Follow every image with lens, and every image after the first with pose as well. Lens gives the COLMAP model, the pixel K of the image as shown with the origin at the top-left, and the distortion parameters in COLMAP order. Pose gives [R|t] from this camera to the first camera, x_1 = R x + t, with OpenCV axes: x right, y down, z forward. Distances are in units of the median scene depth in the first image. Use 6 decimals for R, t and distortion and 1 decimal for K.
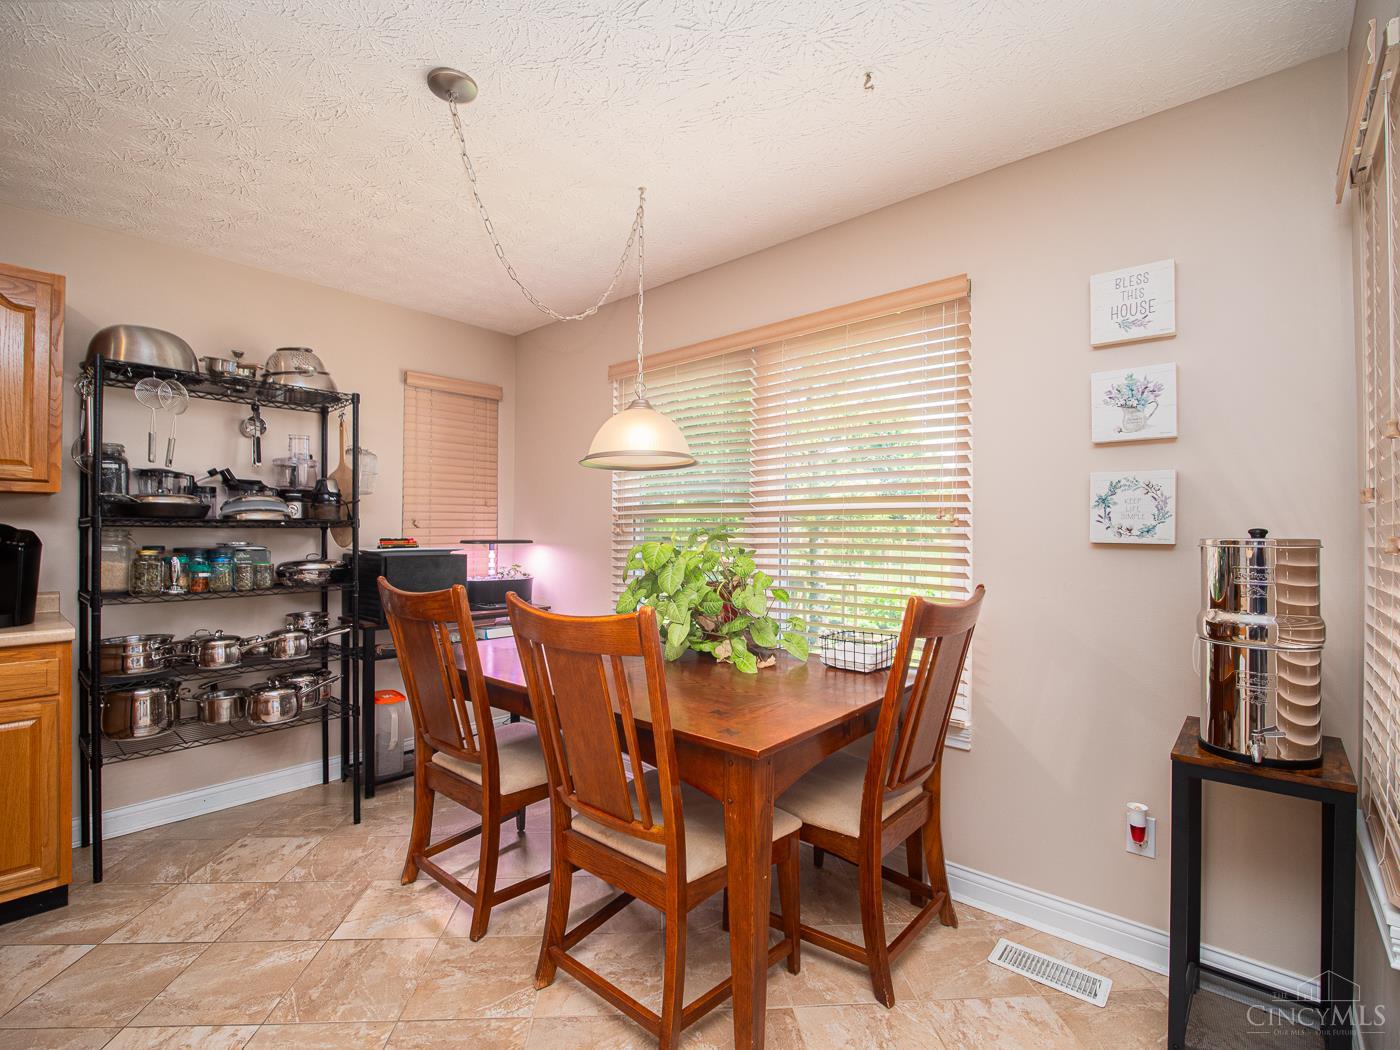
lens RADIAL K [[641.5, 0, 689.1], [0, 641.5, 522.9], [0, 0, 1]] dist [-0.024141, 0.000111]
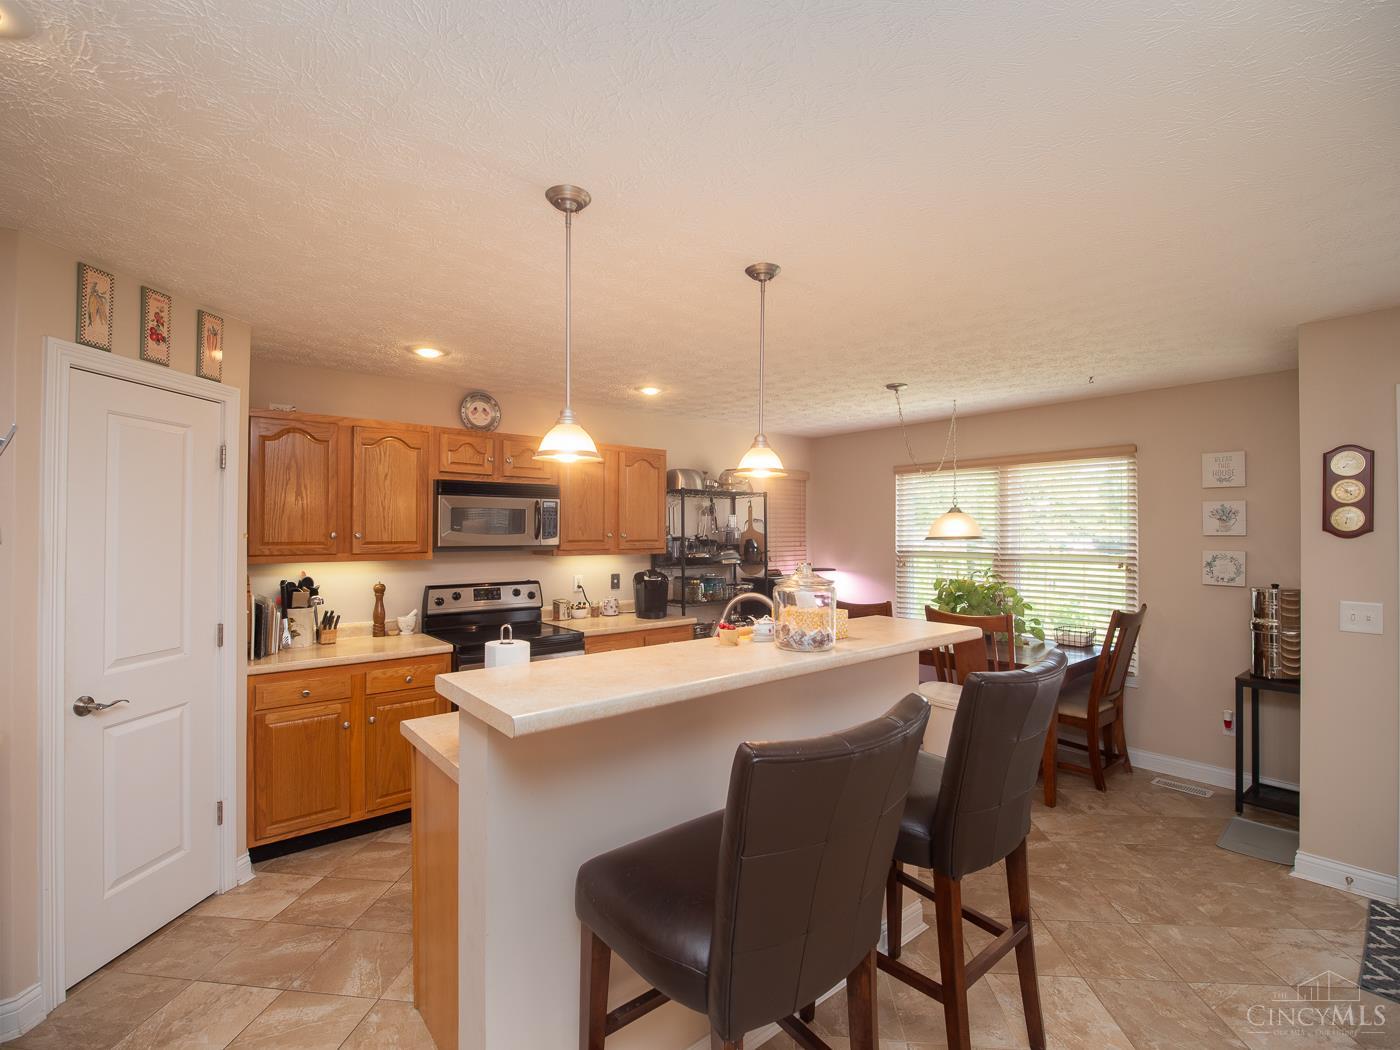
lens RADIAL K [[642.4, 0, 696.0], [0, 642.4, 520.6], [0, 0, 1]] dist [-0.022939, -0.000103]
pose [[0.986874, -0.004616, -0.161425, -0.590088], [0.003328, 0.999960, -0.008250, -0.148091], [0.161457, 0.007604, 0.986850, -1.159815]]
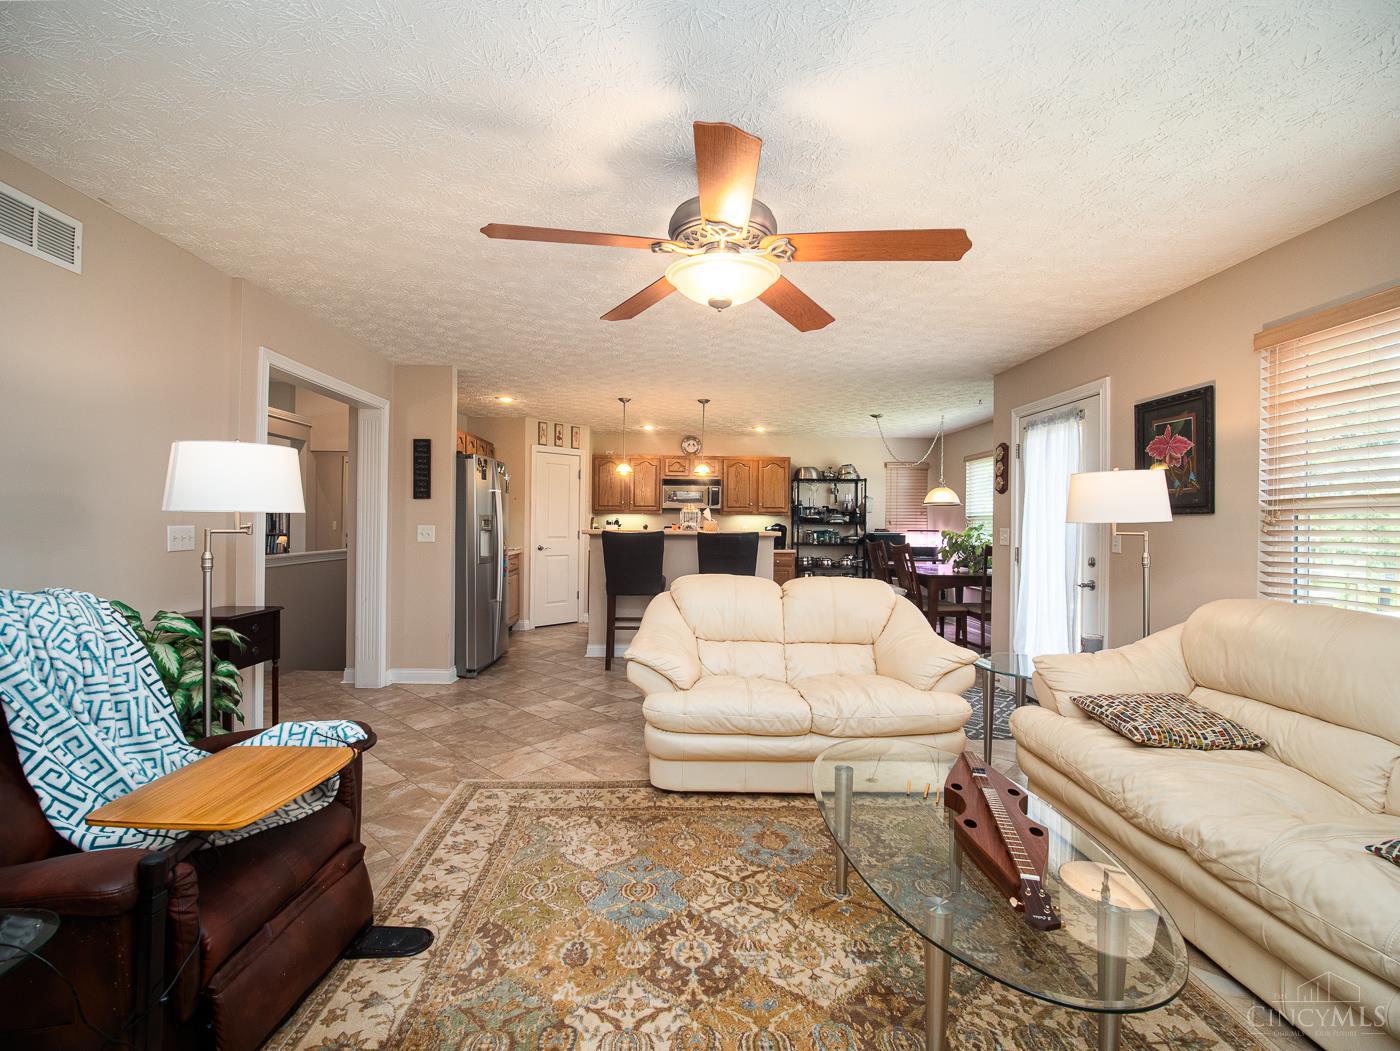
lens RADIAL K [[642.4, 0, 696.0], [0, 642.4, 521.1], [0, 0, 1]] dist [-0.022939, -0.000103]
pose [[0.685572, 0.000904, -0.728005, 1.478198], [0.000755, 0.999998, 0.001953, -0.021238], [0.728005, -0.001888, 0.685569, -2.149247]]
